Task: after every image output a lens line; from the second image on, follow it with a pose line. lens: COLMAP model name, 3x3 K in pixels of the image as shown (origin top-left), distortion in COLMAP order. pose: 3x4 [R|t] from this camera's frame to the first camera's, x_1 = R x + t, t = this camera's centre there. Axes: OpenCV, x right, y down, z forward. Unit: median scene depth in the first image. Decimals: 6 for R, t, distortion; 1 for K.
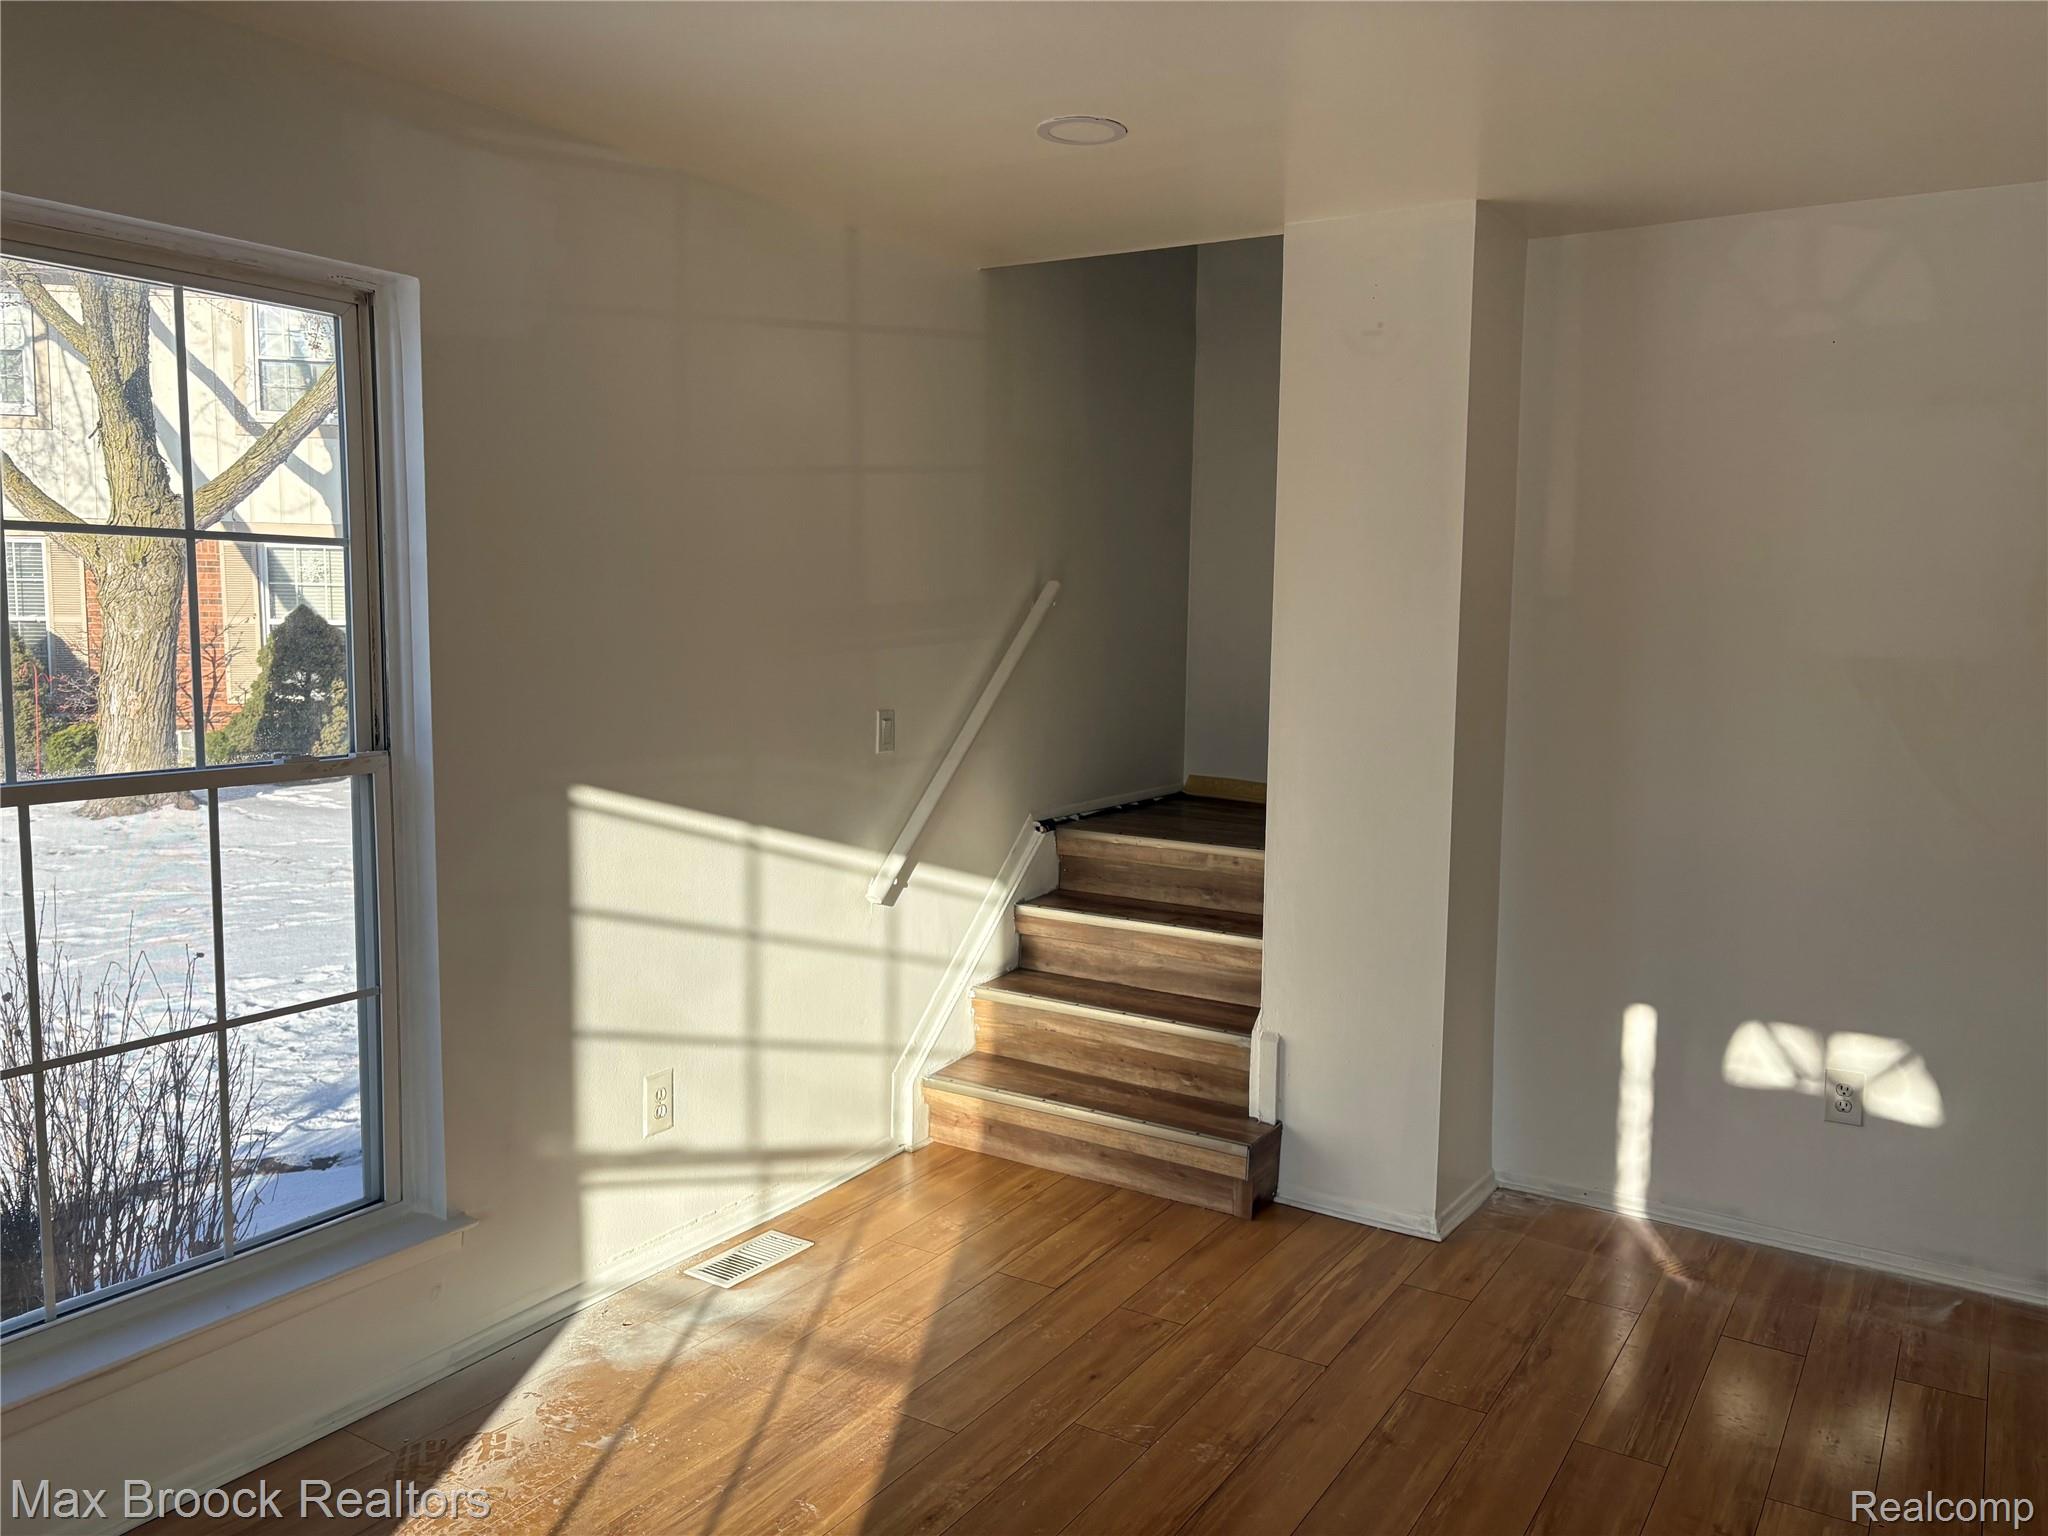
lens RADIAL K [[1533.4, 0, 1051.9], [0, 1533.4, 760.0], [0, 0, 1]] dist [0.050756, -0.045701]
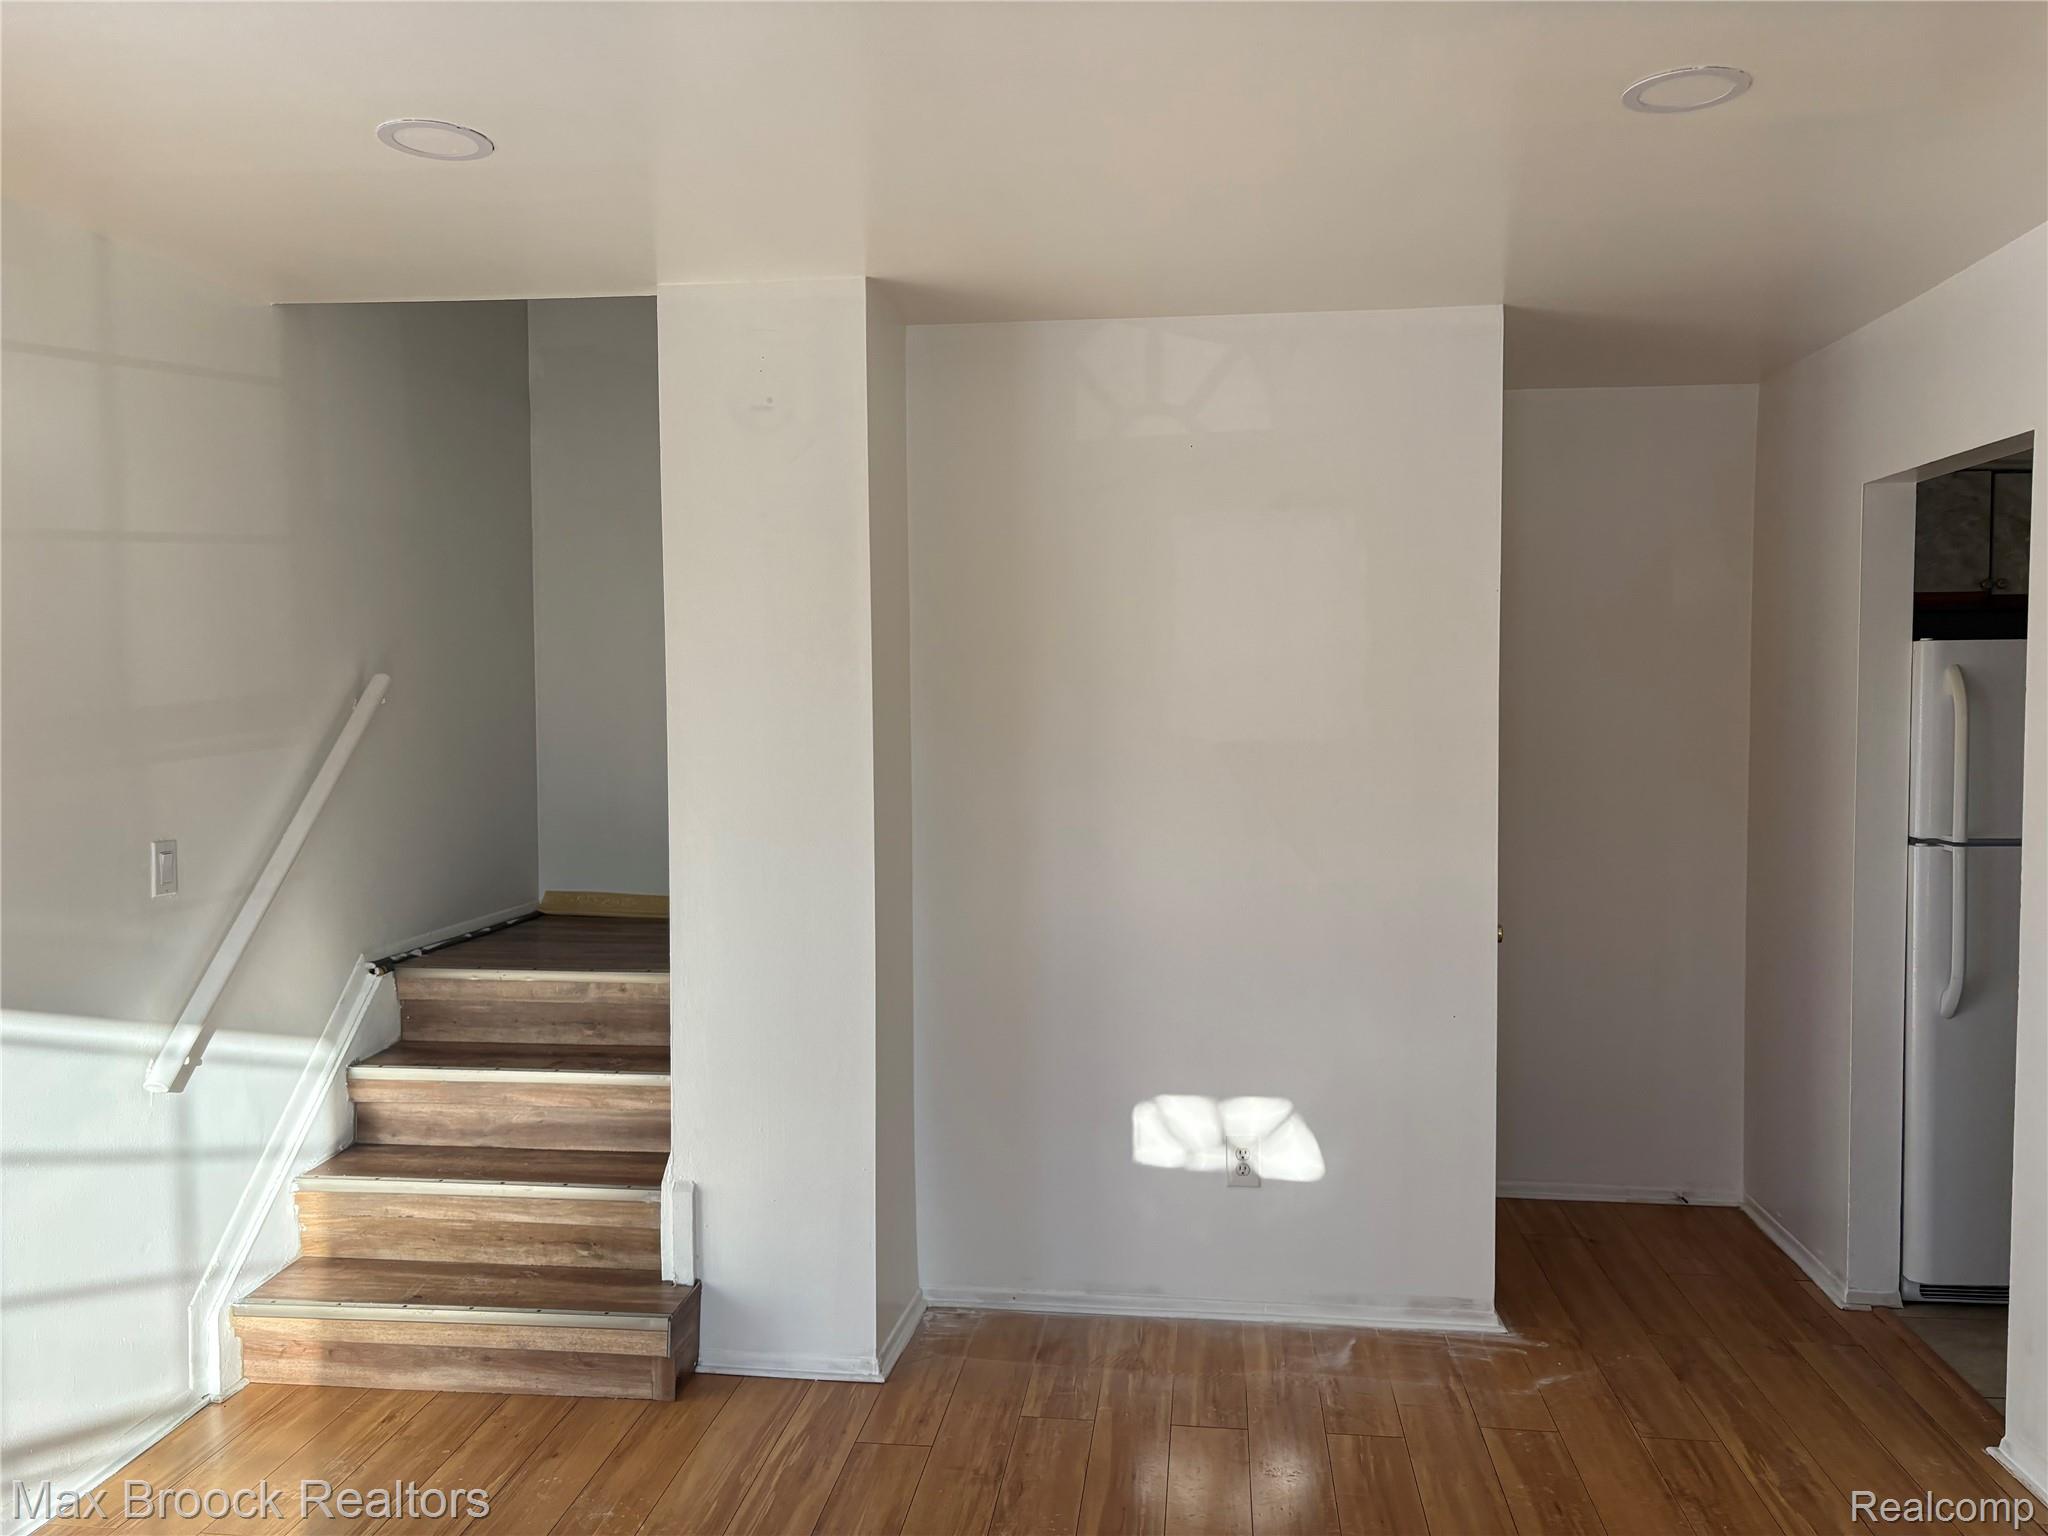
lens RADIAL K [[1533.4, 0, 1032.3], [0, 1533.4, 772.3], [0, 0, 1]] dist [0.050756, -0.045701]
pose [[0.904251, -0.037594, 0.425342, -0.045184], [0.059616, 0.997476, -0.038577, -0.011195], [-0.422818, 0.060241, 0.904210, 0.096892]]
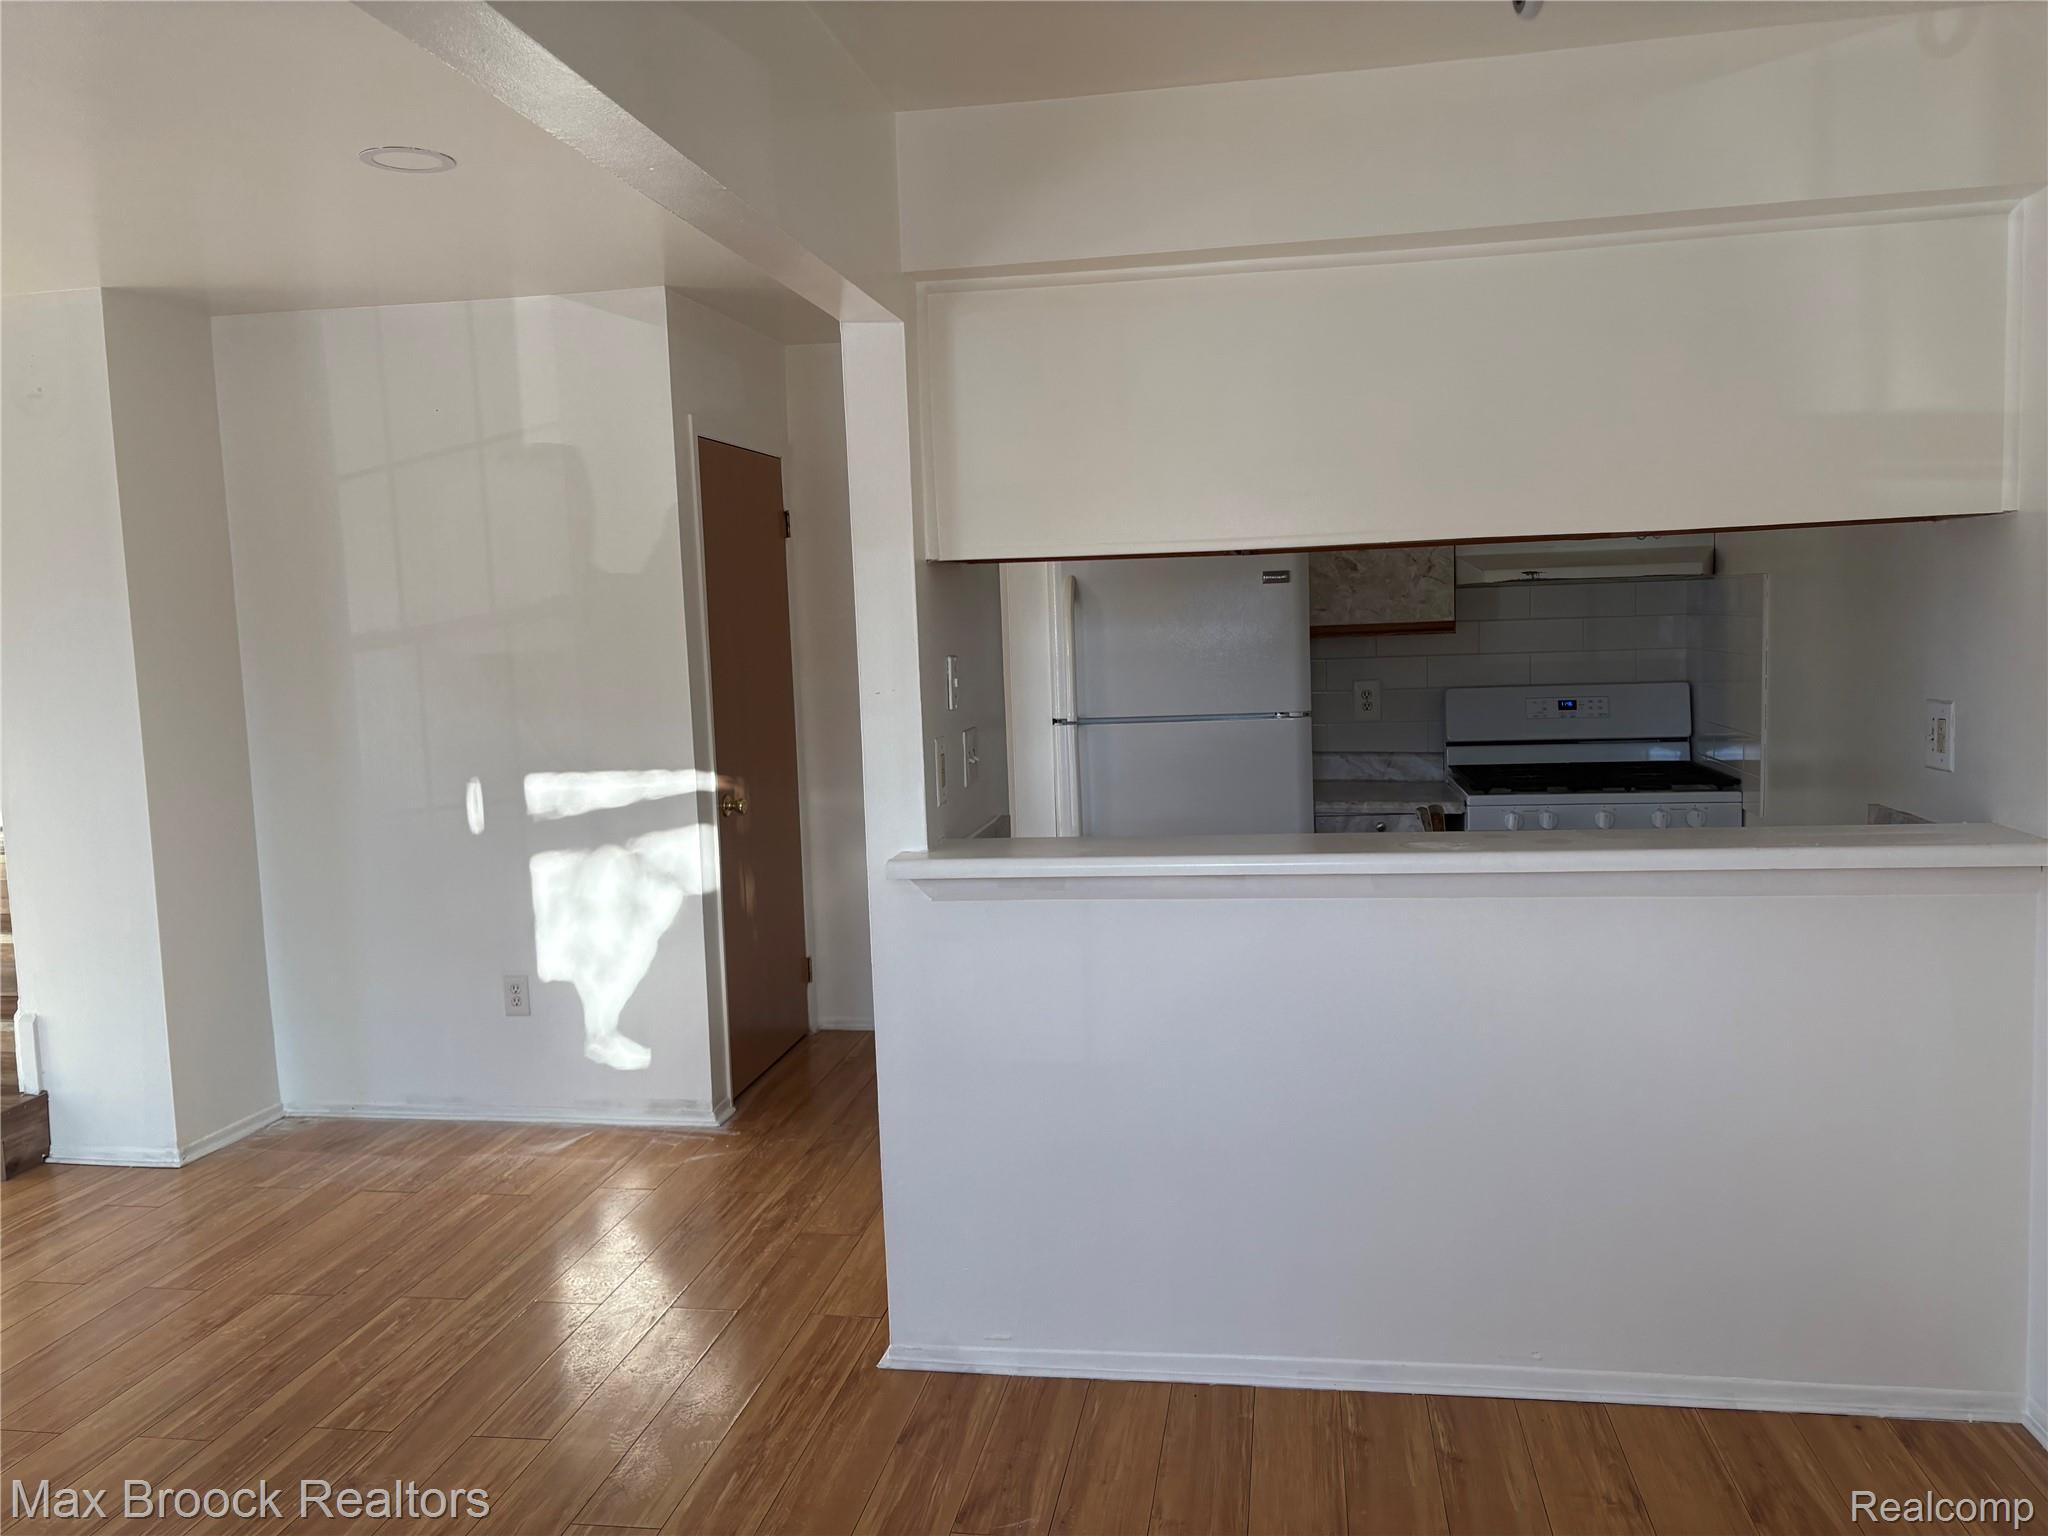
lens RADIAL K [[1533.4, 0, 1035.0], [0, 1533.4, 757.3], [0, 0, 1]] dist [0.050756, -0.045701]
pose [[0.926167, -0.081851, 0.368124, 0.417850], [0.084641, 0.996374, 0.008591, 0.042856], [-0.367493, 0.023202, 0.929737, -0.326421]]
